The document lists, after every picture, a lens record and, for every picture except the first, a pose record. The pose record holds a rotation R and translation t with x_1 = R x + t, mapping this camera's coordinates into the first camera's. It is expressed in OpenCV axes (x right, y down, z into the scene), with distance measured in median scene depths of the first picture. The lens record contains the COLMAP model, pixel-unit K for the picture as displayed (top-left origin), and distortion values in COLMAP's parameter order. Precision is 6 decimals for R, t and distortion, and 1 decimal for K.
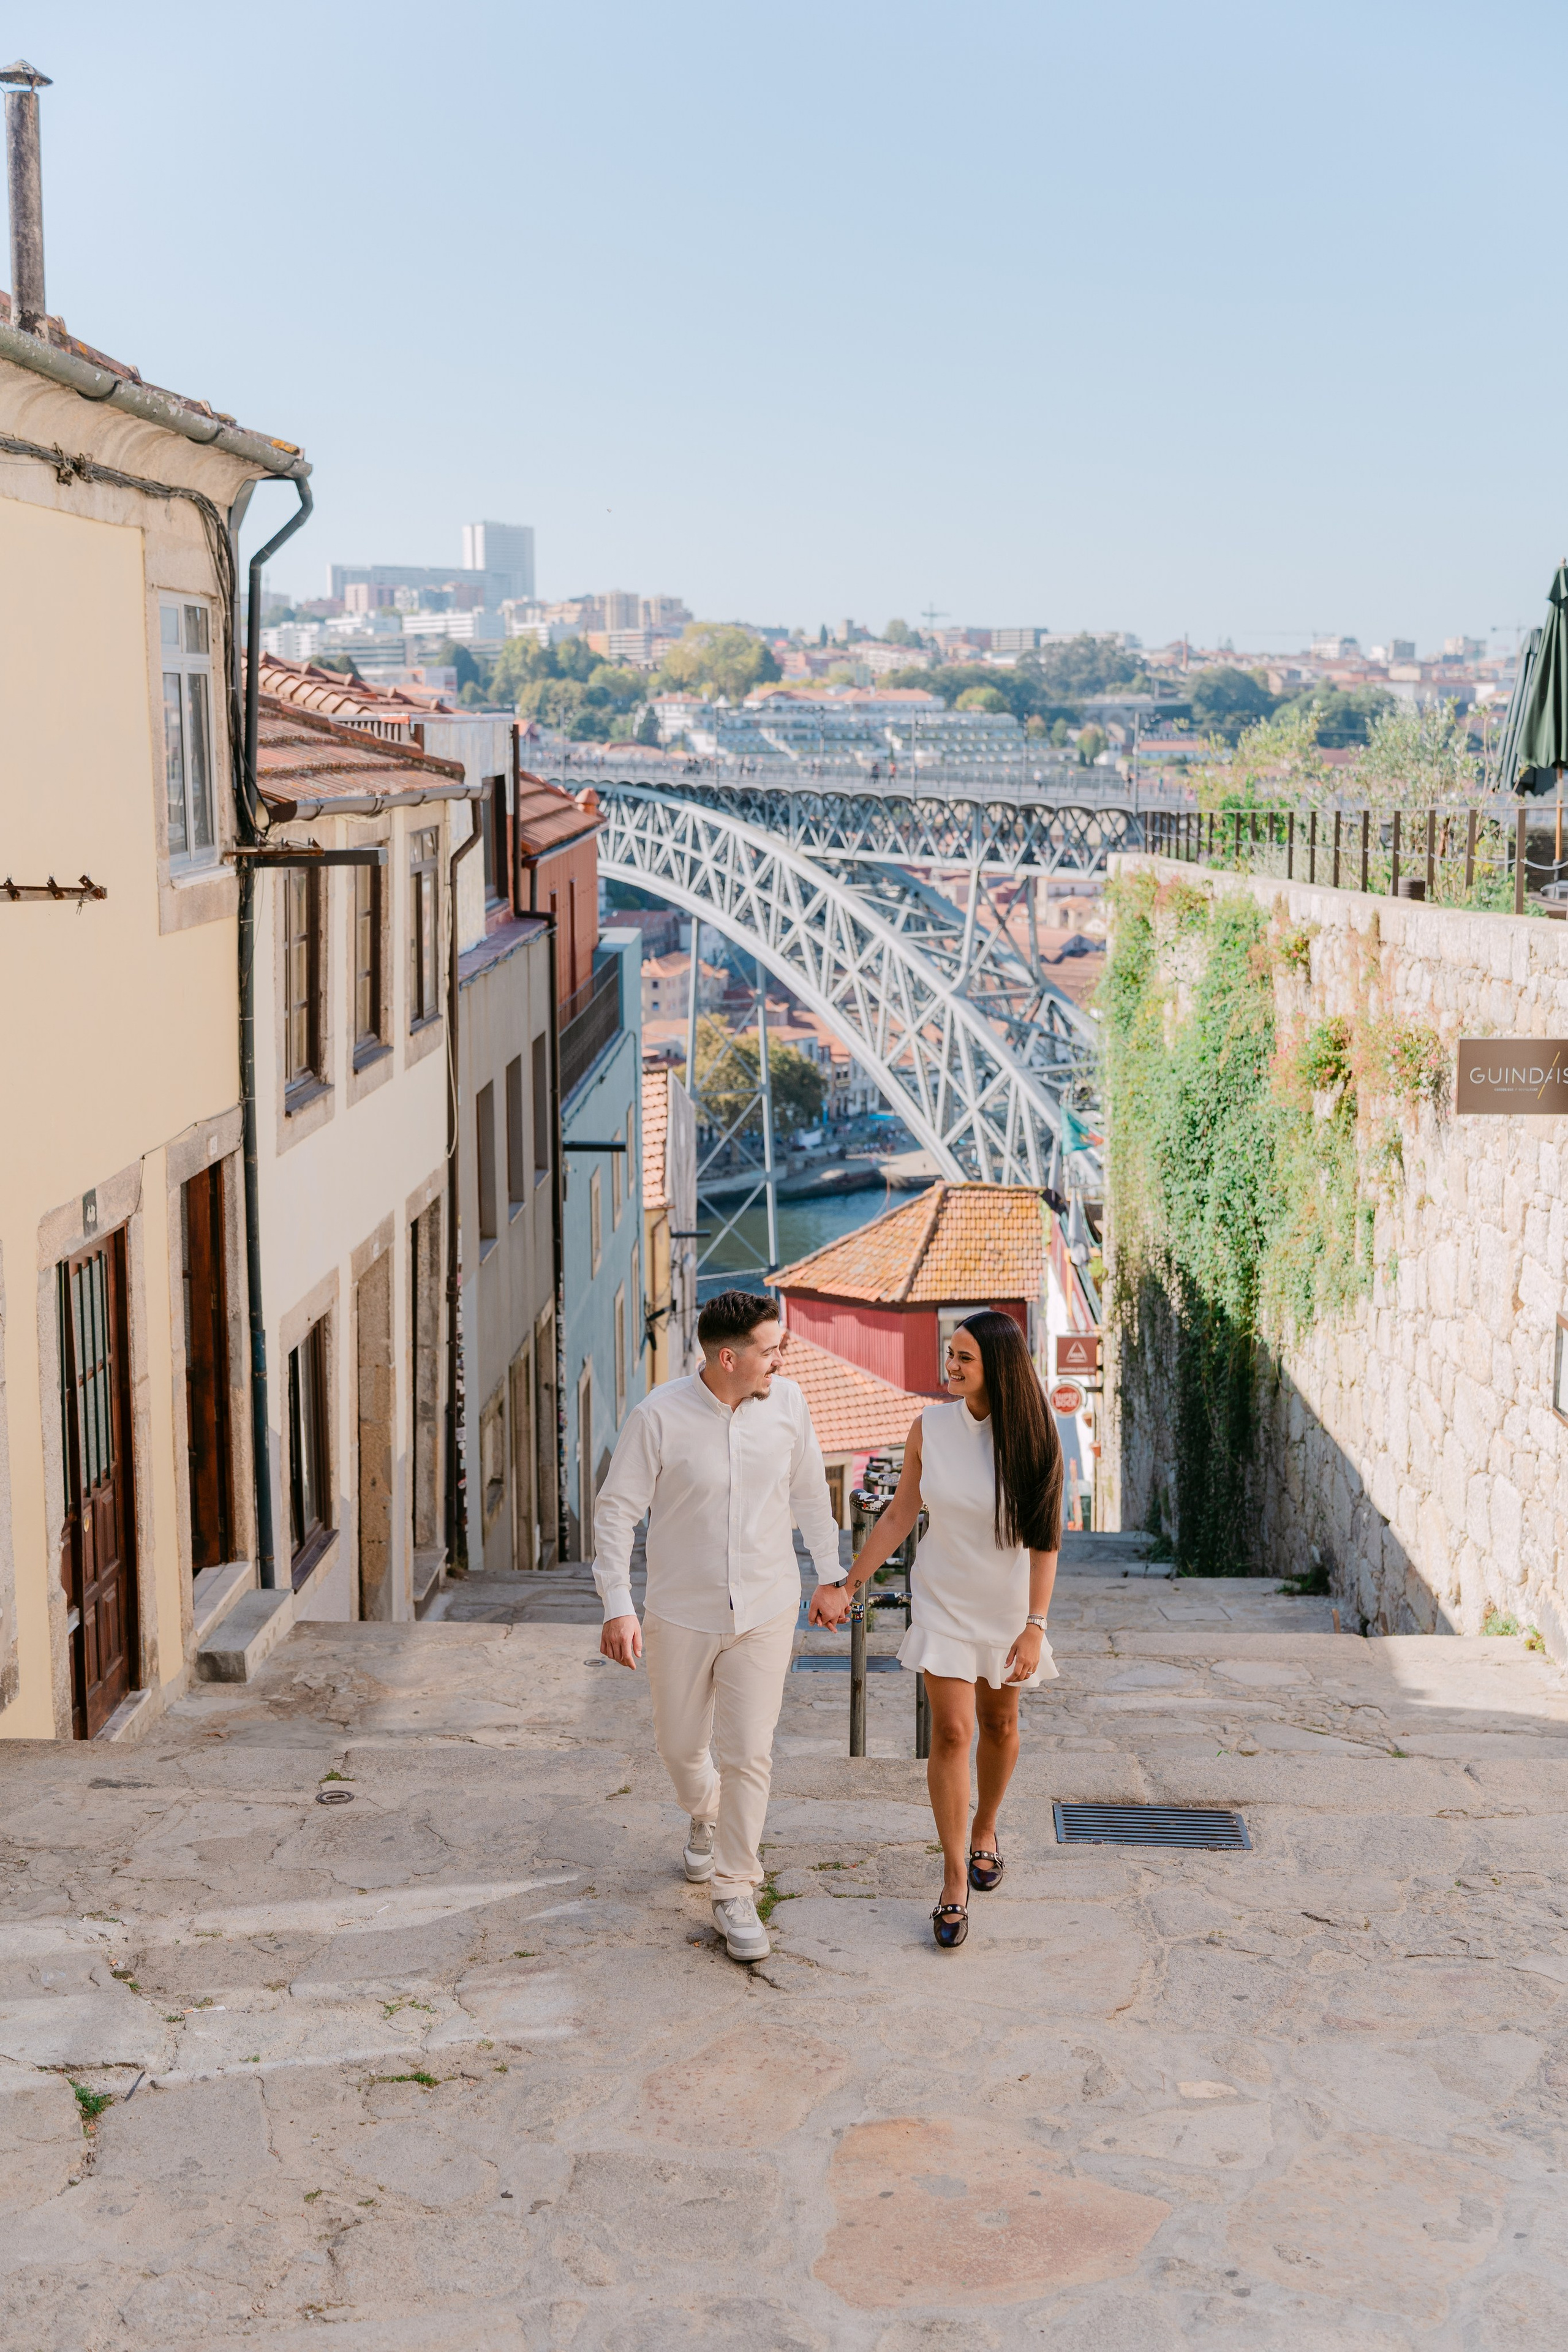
lens RADIAL K [[2820.7, 0, 784.0], [0, 2820.7, 1176.0], [0, 0, 1]] dist [0.006510, 0.009536]
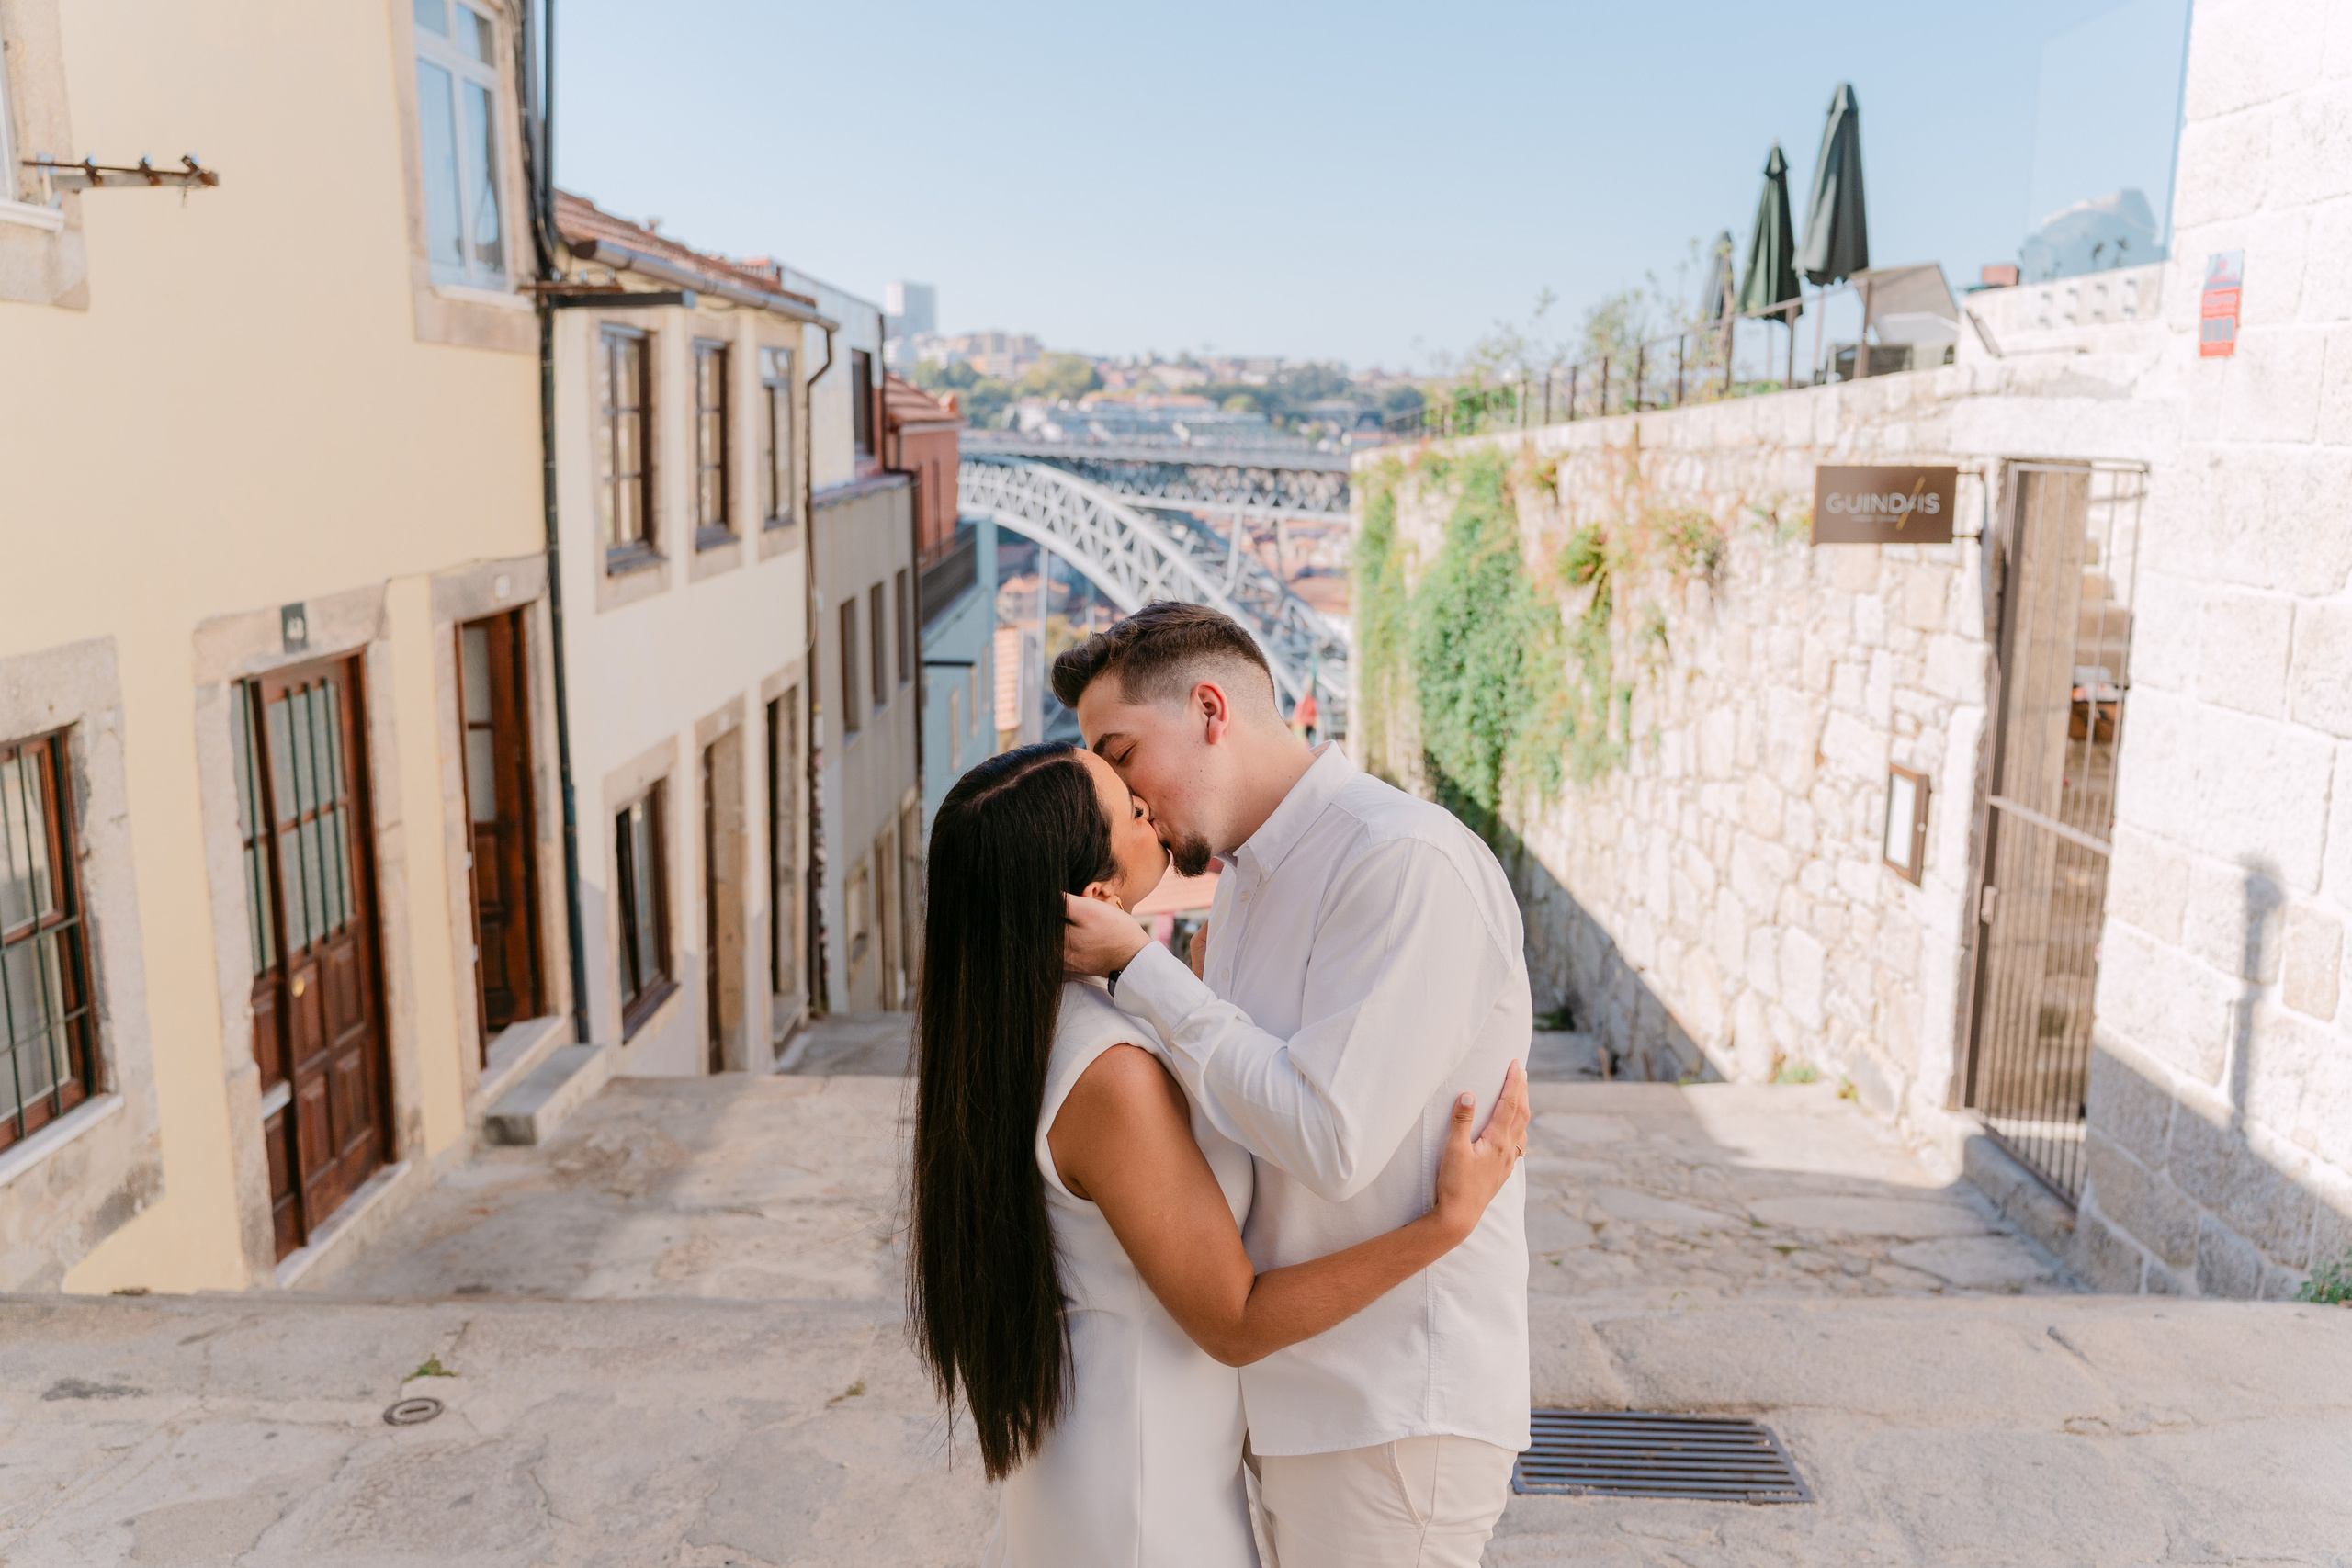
lens RADIAL K [[1886.4, 0, 1176.0], [0, 1886.4, 784.0], [0, 0, 1]] dist [0.007218, 0.009027]
pose [[0.999334, -0.000069, 0.036500, 0.001248], [-0.000947, 0.999613, 0.027808, 0.018905], [-0.036488, -0.027824, 0.998947, 0.174092]]
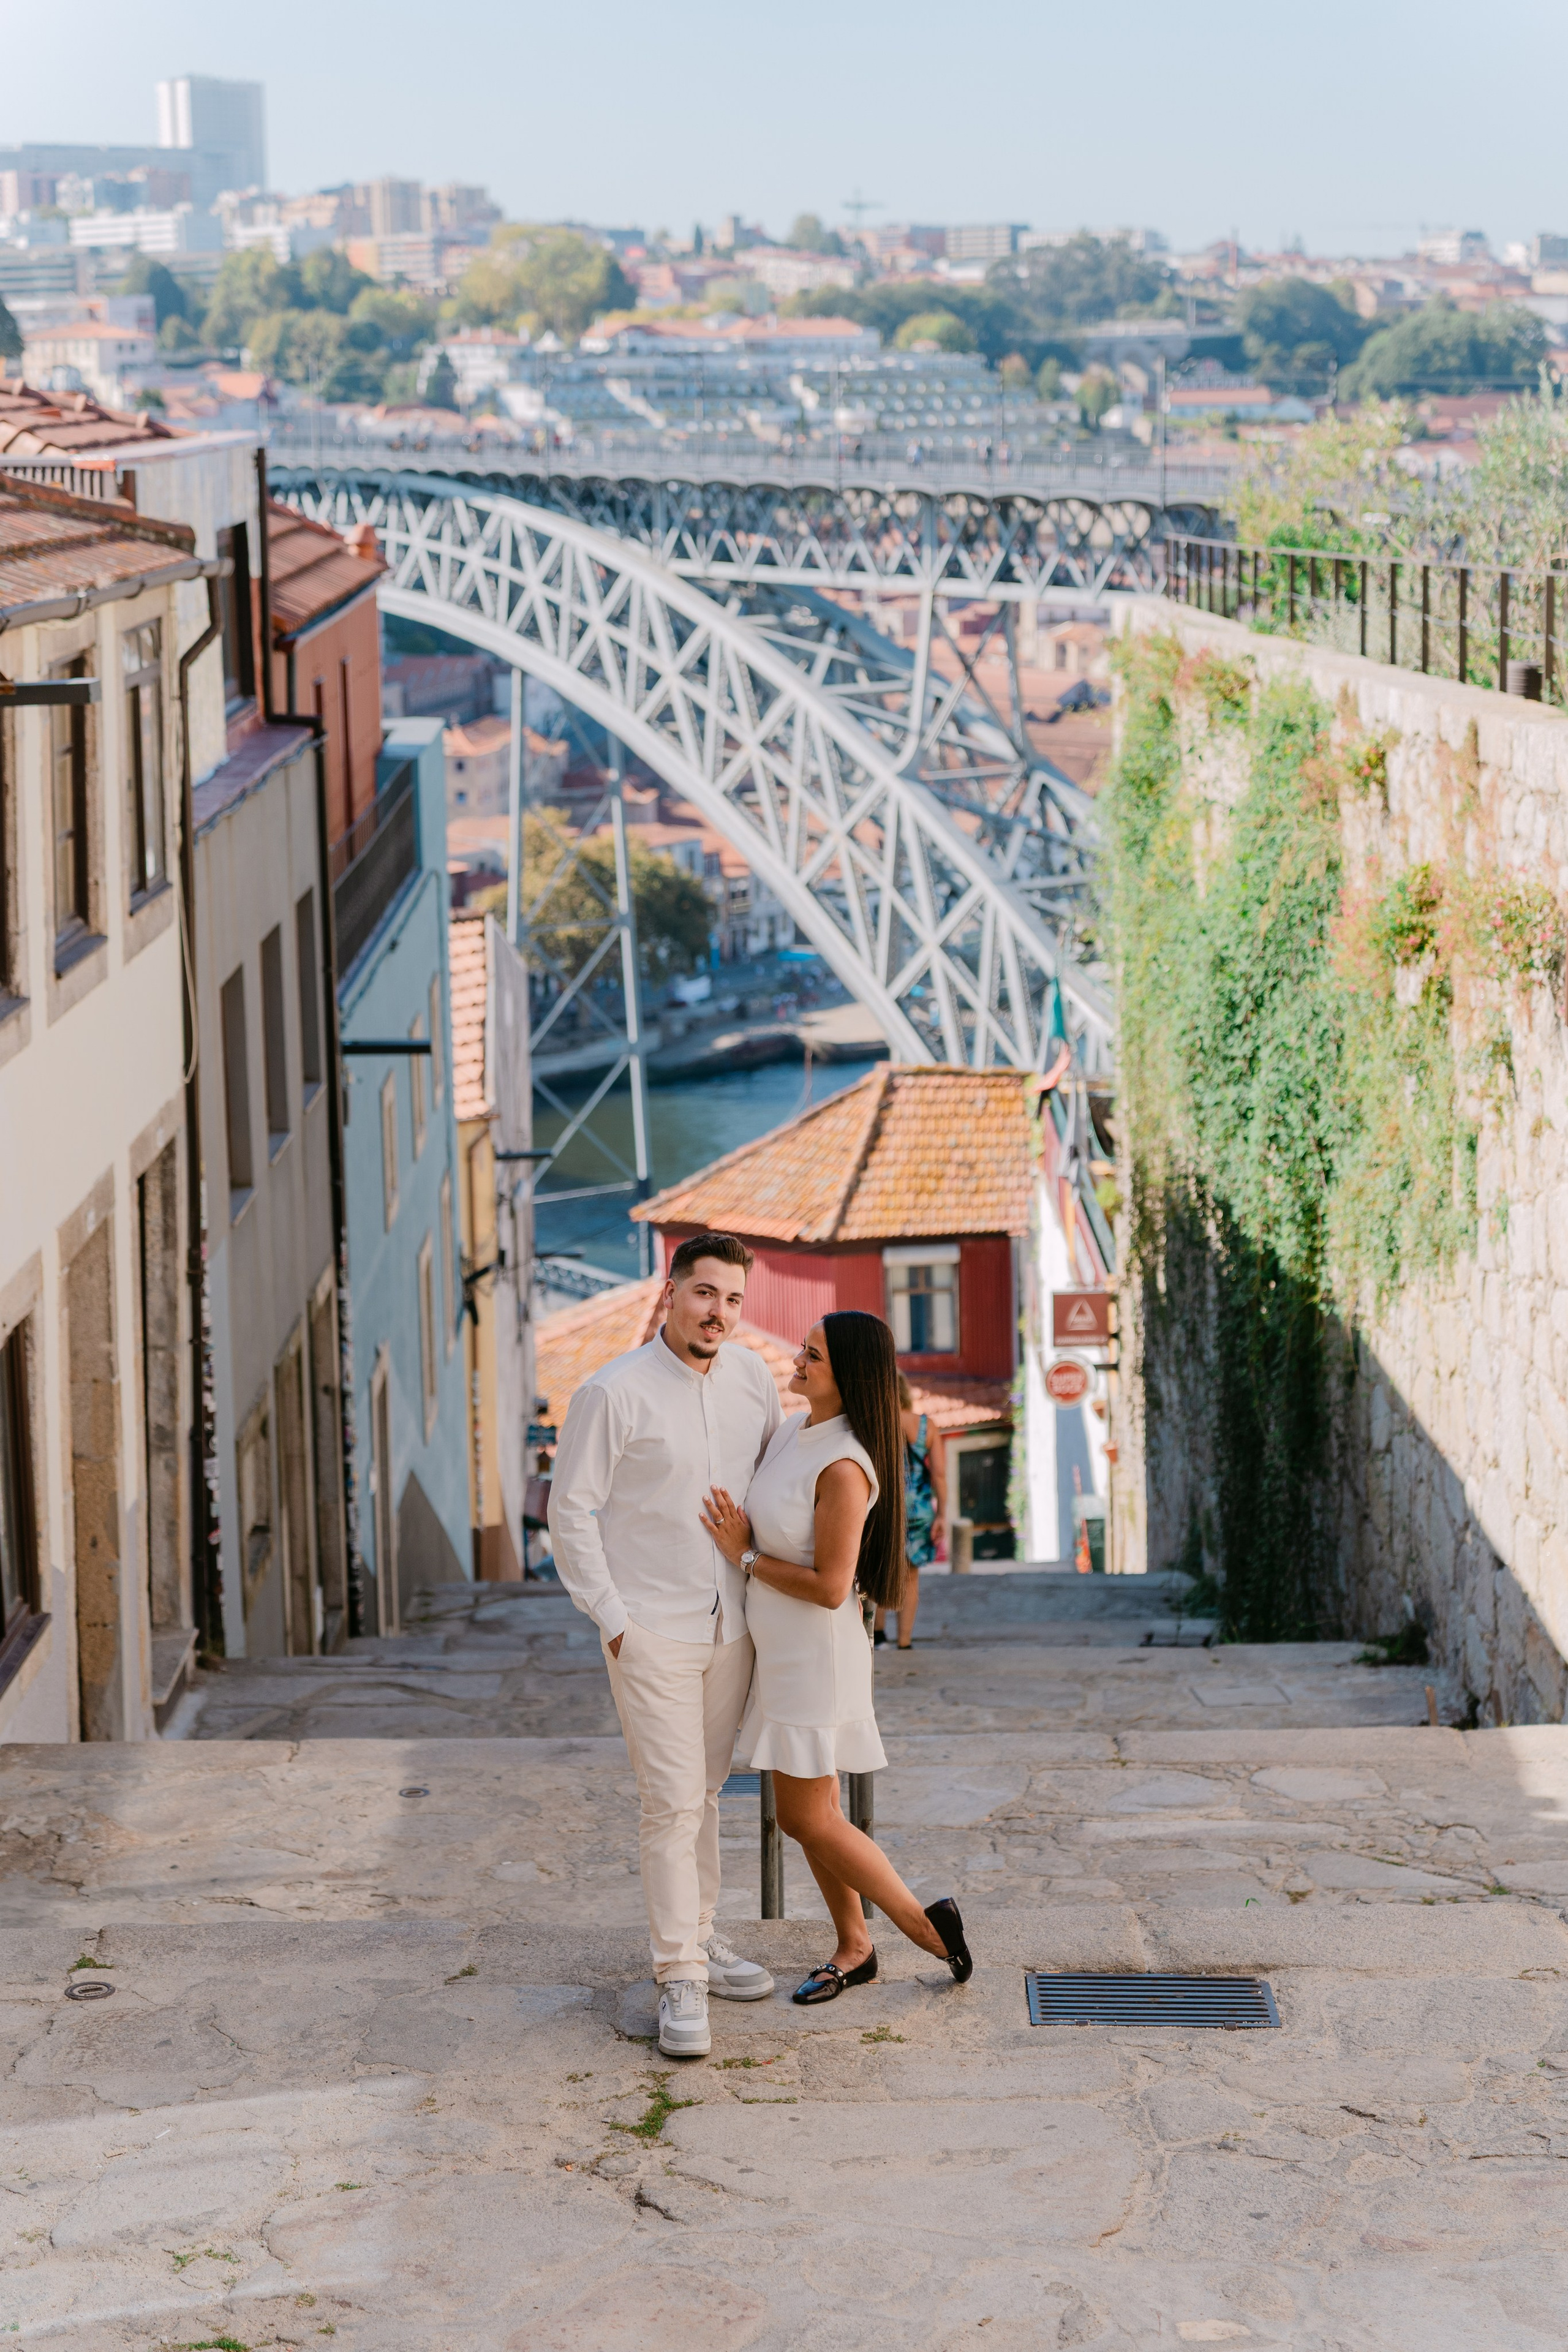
lens RADIAL K [[4167.5, 0, 773.3], [0, 4167.5, 1163.8], [0, 0, 1]] dist [0.018680, -0.053976]
pose [[0.999406, -0.020745, 0.027517, -0.000100], [0.019909, 0.999343, 0.030291, -0.010888], [-0.028127, -0.029725, 0.999162, -0.040688]]
